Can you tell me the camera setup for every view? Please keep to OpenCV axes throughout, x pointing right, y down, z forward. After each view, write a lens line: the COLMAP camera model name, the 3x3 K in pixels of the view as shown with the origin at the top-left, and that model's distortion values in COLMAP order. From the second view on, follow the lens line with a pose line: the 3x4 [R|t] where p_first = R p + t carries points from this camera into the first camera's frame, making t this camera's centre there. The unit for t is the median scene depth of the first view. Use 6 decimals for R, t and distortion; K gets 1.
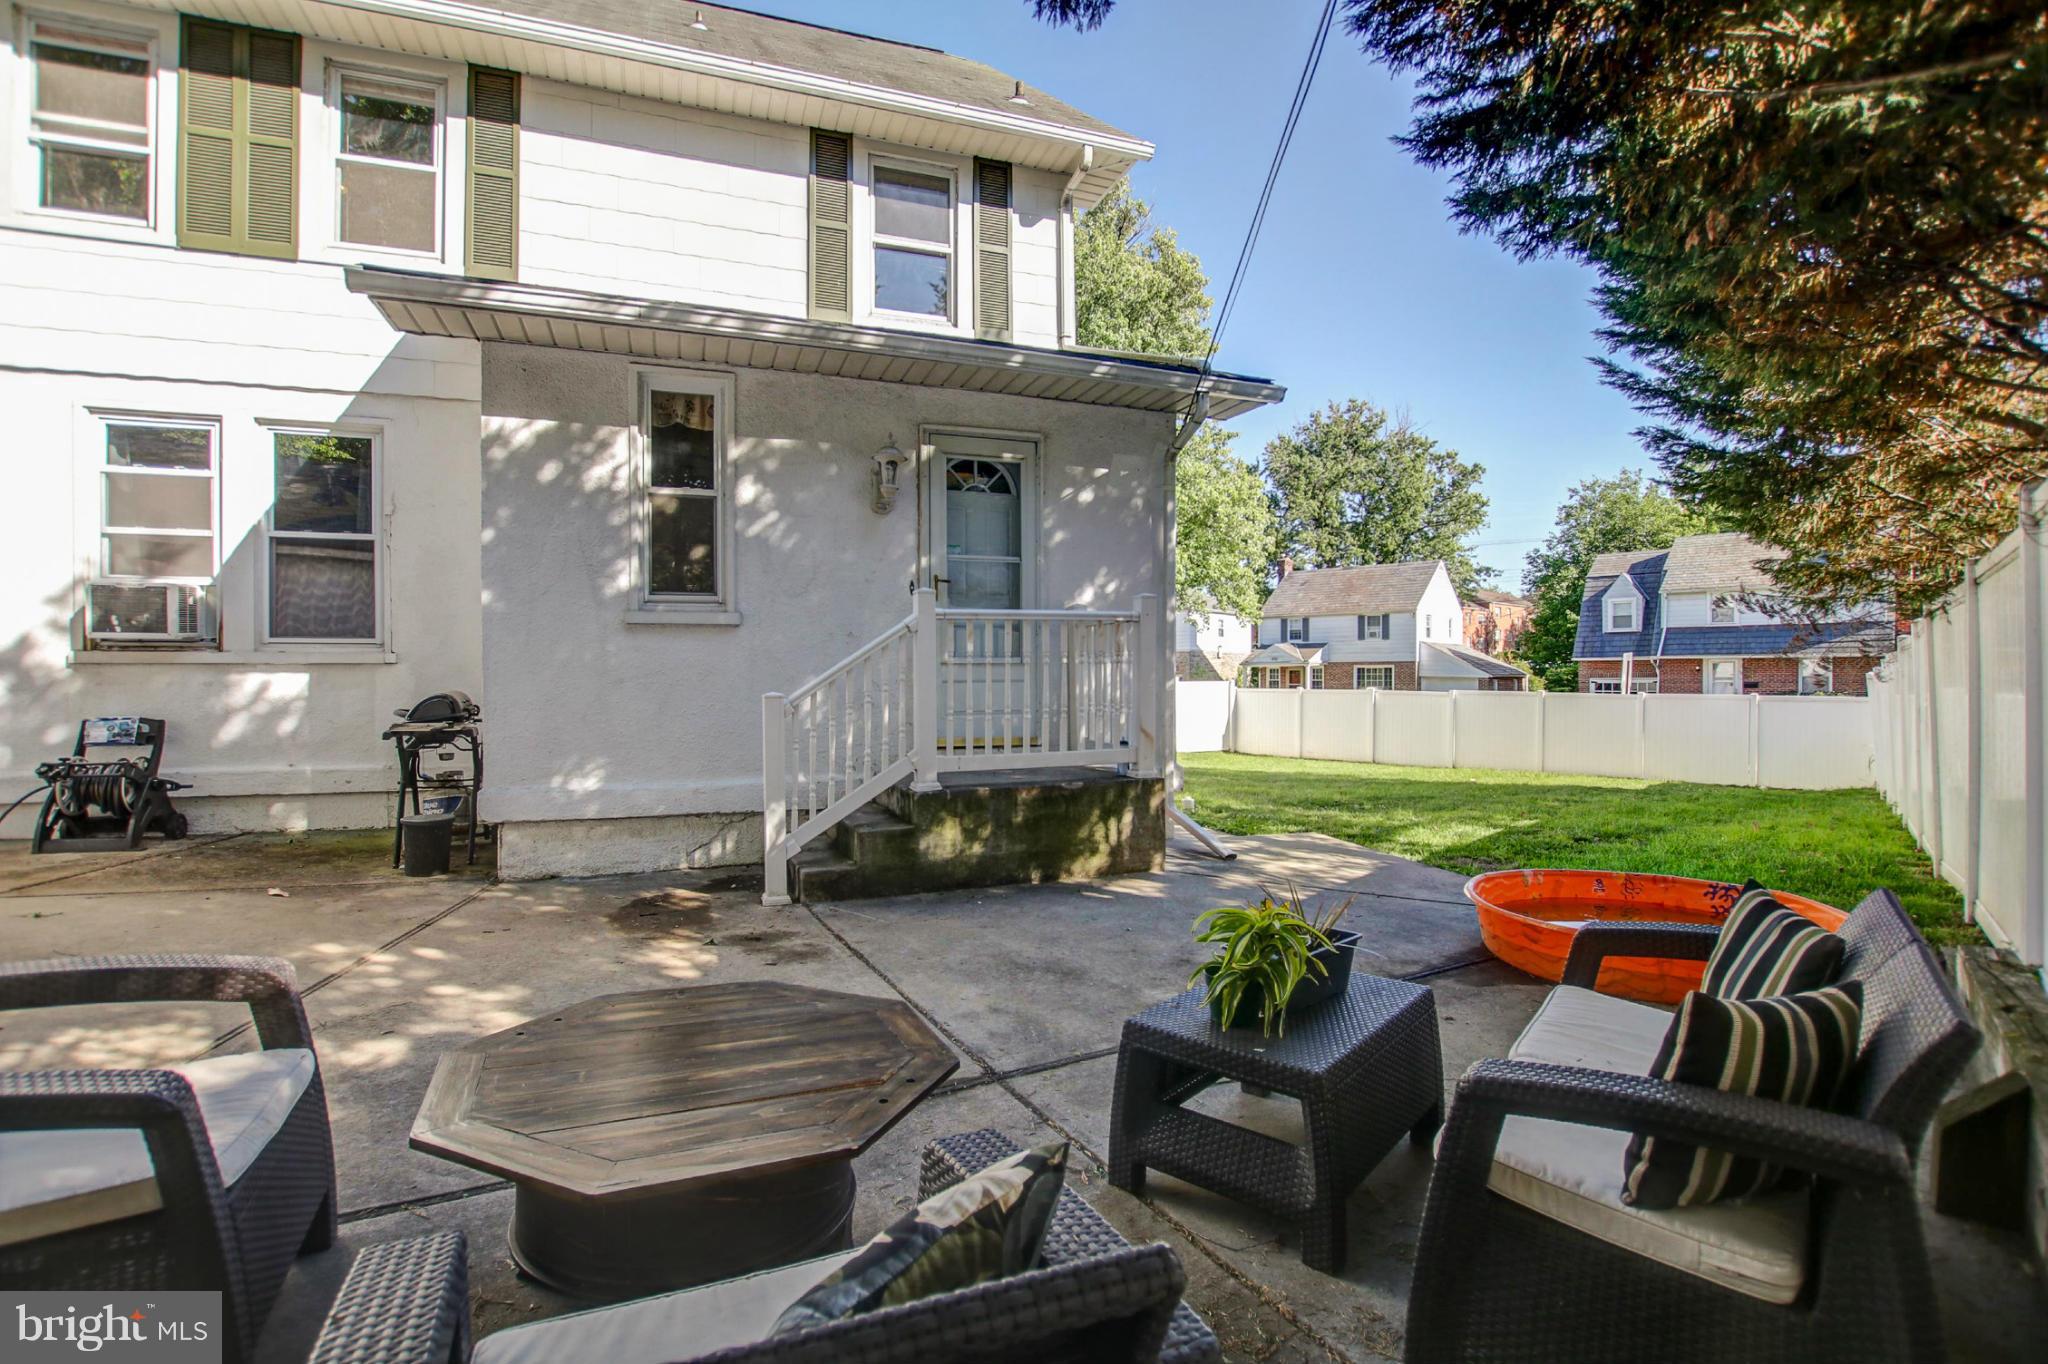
lens RADIAL K [[950.3, 0, 1028.0], [0, 950.3, 686.0], [0, 0, 1]] dist [-0.020874, 0.000160]
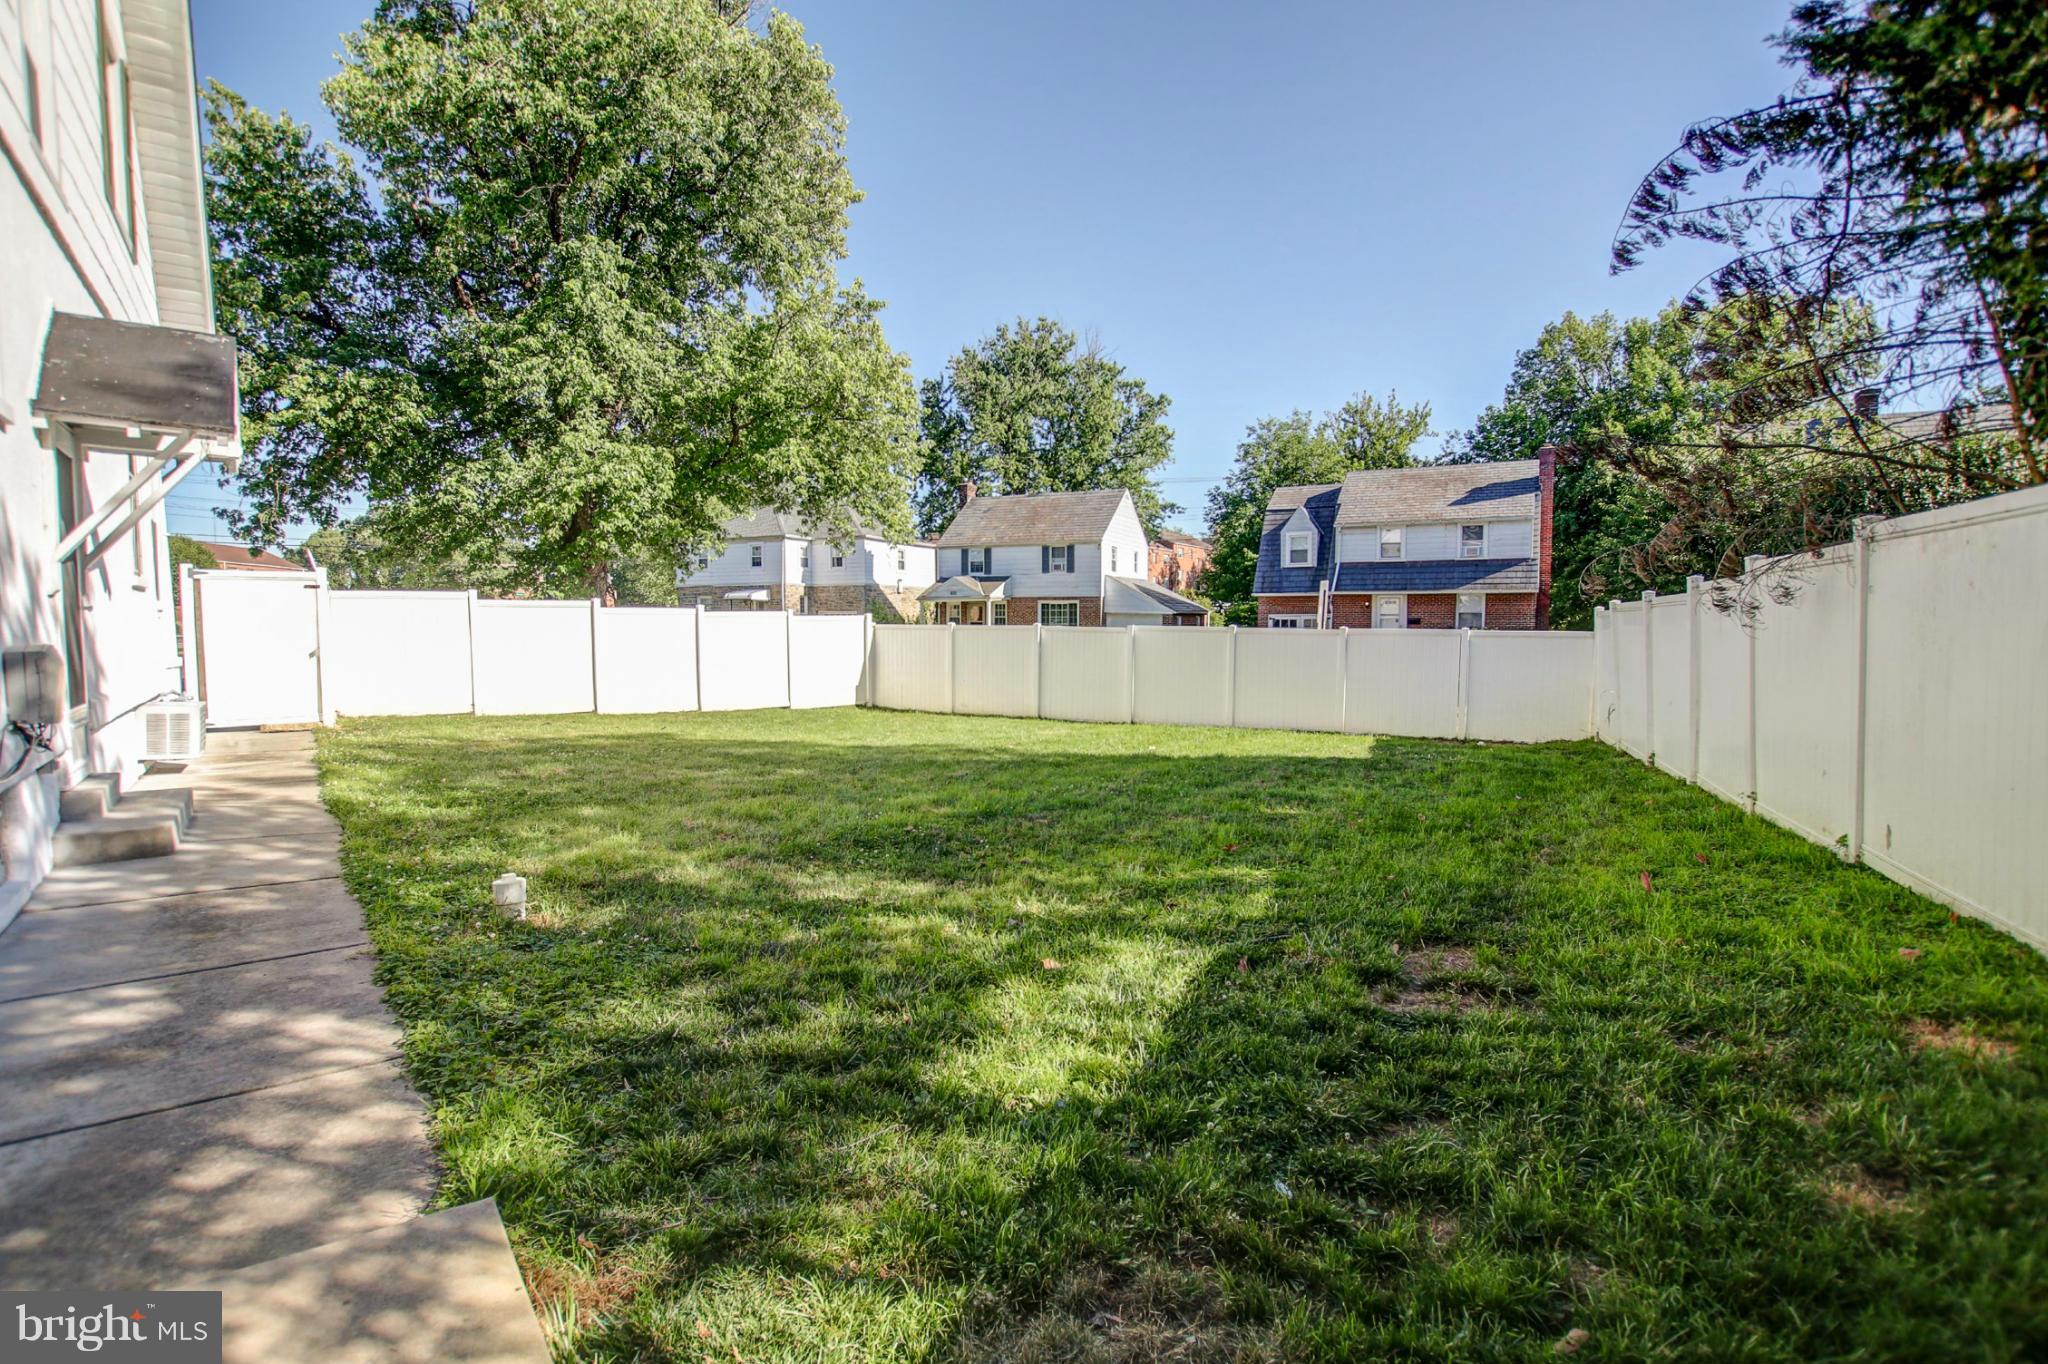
lens RADIAL K [[952.6, 0, 1022.3], [0, 952.6, 678.8], [0, 0, 1]] dist [-0.002074, 0.000070]
pose [[0.956120, -0.019635, 0.292318, 0.057076], [0.003235, 0.998398, 0.056480, 0.001474], [-0.292959, -0.053056, 0.954652, 0.117738]]
